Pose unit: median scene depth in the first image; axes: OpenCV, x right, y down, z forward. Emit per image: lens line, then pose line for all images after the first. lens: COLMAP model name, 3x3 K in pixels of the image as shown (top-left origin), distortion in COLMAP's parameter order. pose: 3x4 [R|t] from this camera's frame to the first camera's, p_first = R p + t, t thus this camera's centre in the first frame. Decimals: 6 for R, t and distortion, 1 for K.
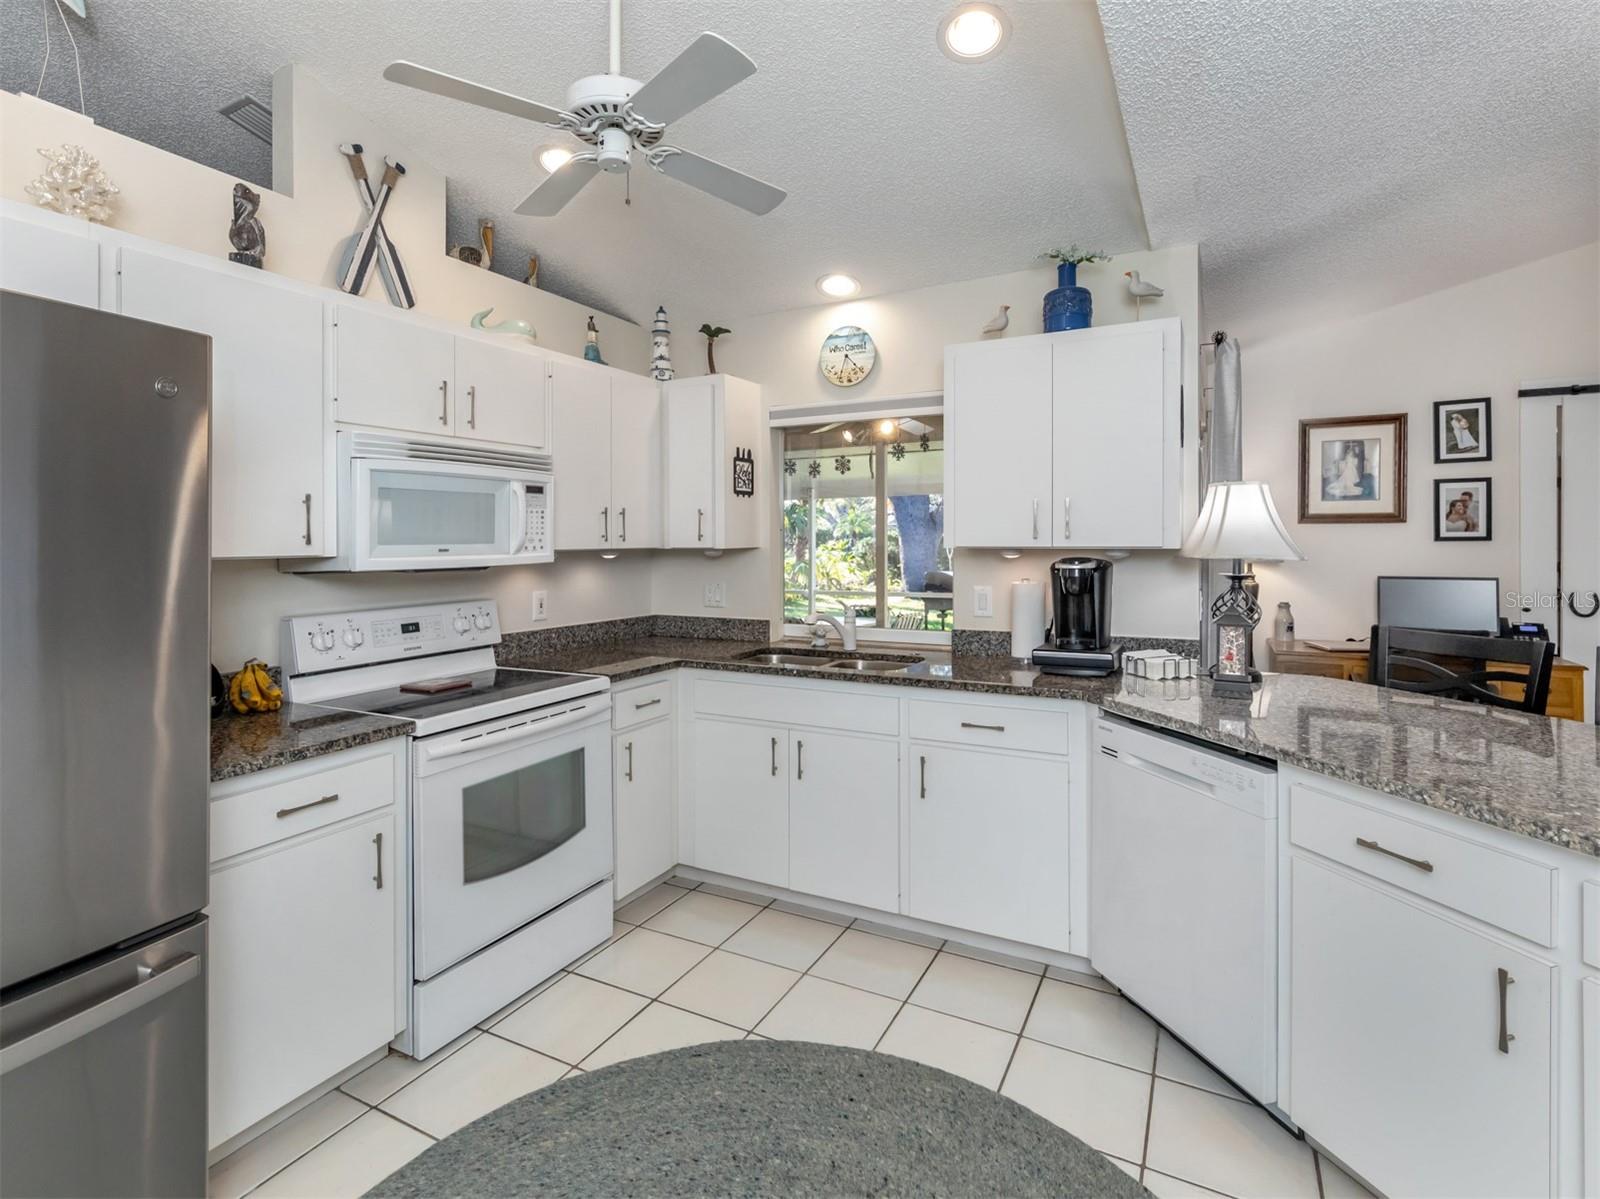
lens RADIAL K [[773.8, 0, 828.0], [0, 773.8, 548.5], [0, 0, 1]] dist [-0.002126, 0.000219]
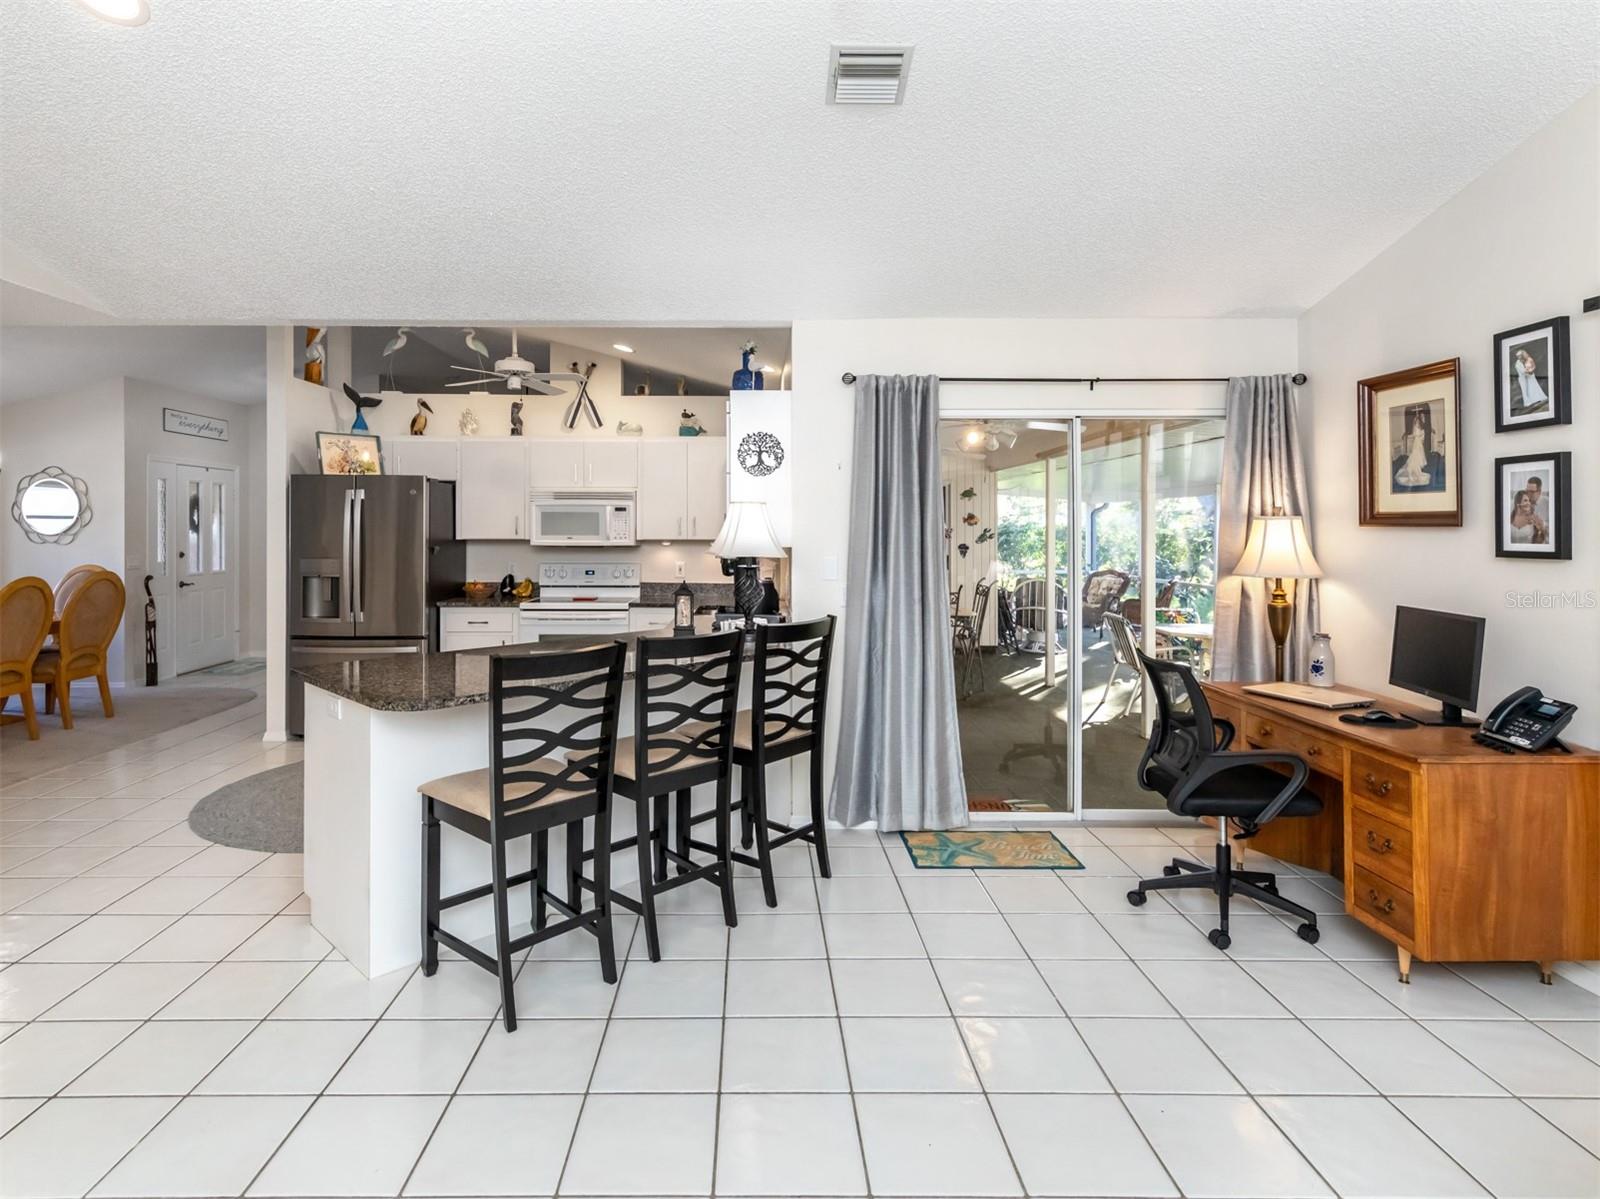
lens RADIAL K [[985.1, 0, 821.0], [0, 985.1, 546.8], [0, 0, 1]] dist [0.007781, 0.007520]
pose [[0.467122, 0.025761, -0.883818, 2.102035], [-0.022527, 0.999598, 0.017229, -0.033253], [0.883906, 0.011861, 0.467514, 0.246332]]
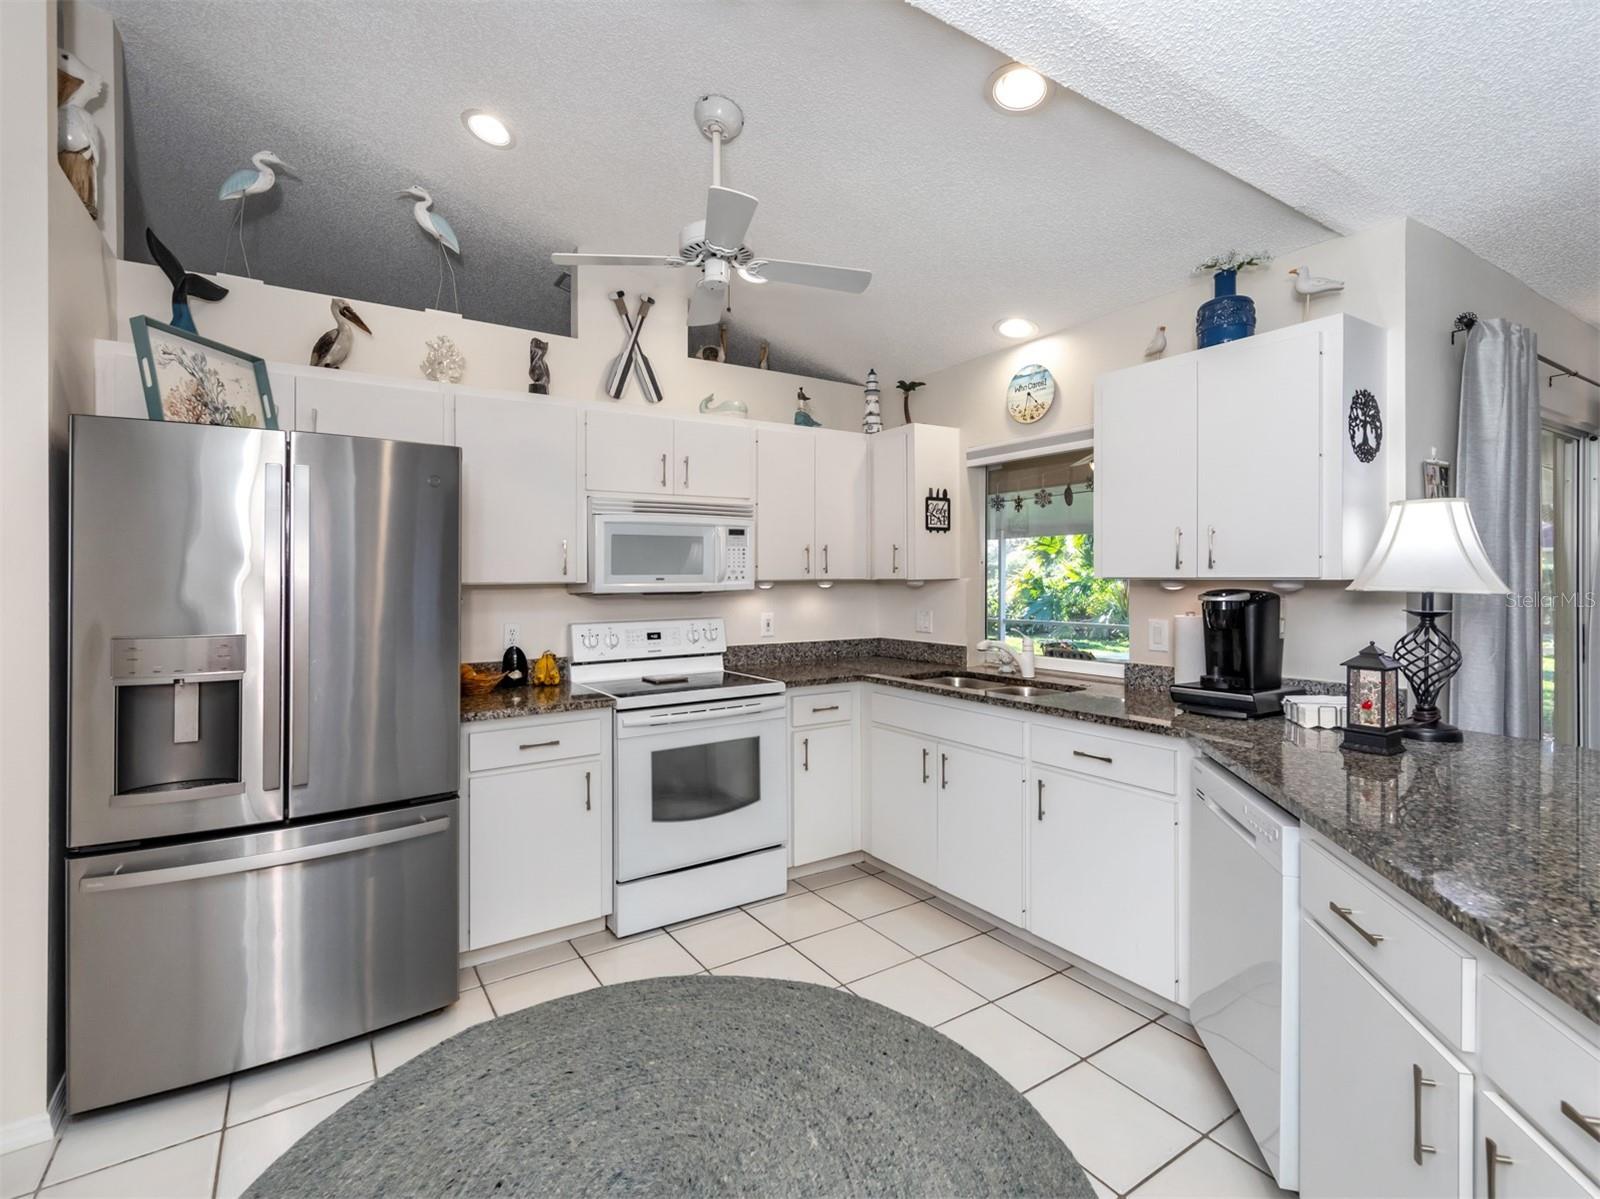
lens RADIAL K [[773.8, 0, 849.2], [0, 773.8, 584.5], [0, 0, 1]] dist [-0.002126, 0.000219]
pose [[0.876475, 0.005930, -0.481411, 0.387830], [-0.005458, 0.999982, 0.002380, 0.006129], [0.481417, 0.000542, 0.876492, -0.029234]]
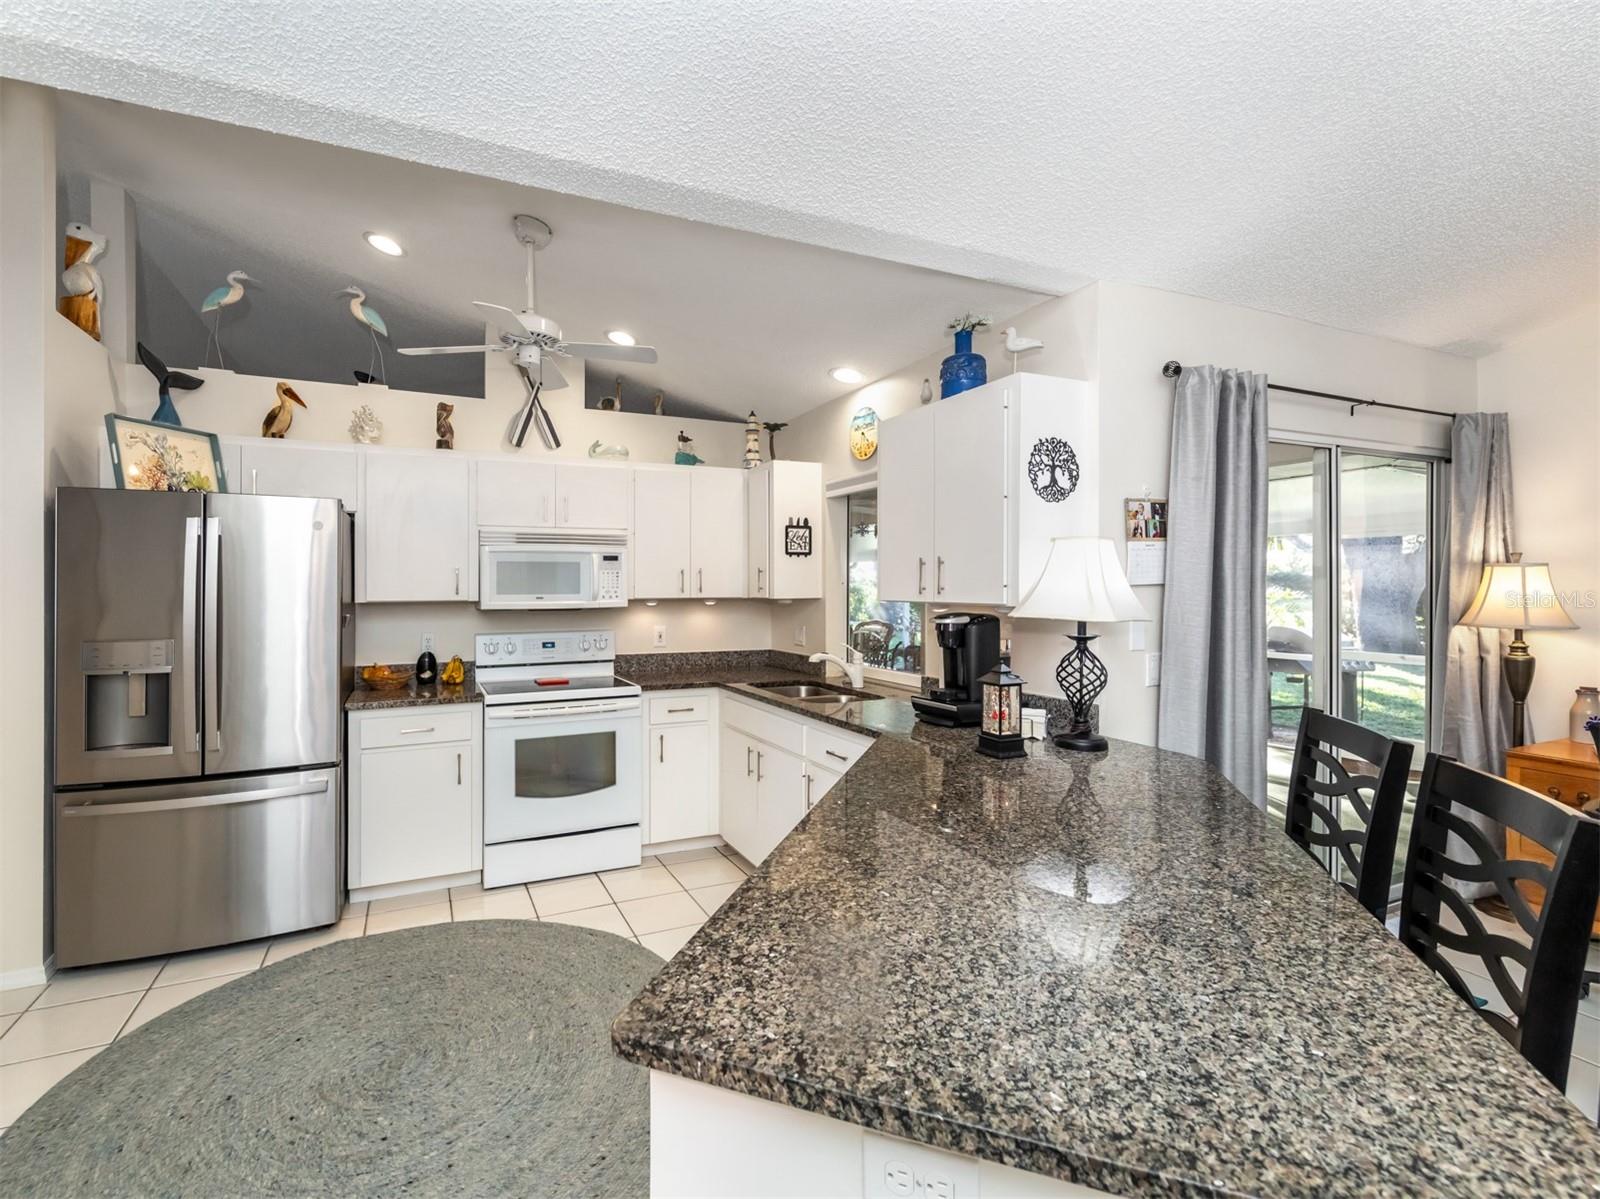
lens RADIAL K [[766.0, 0, 798.5], [0, 766.0, 594.5], [0, 0, 1]] dist [-0.002752, 0.001129]
pose [[0.788076, 0.011569, -0.615470, 0.803735], [-0.011580, 0.999925, 0.003968, -0.014824], [0.615469, 0.004000, 0.788151, 0.048287]]
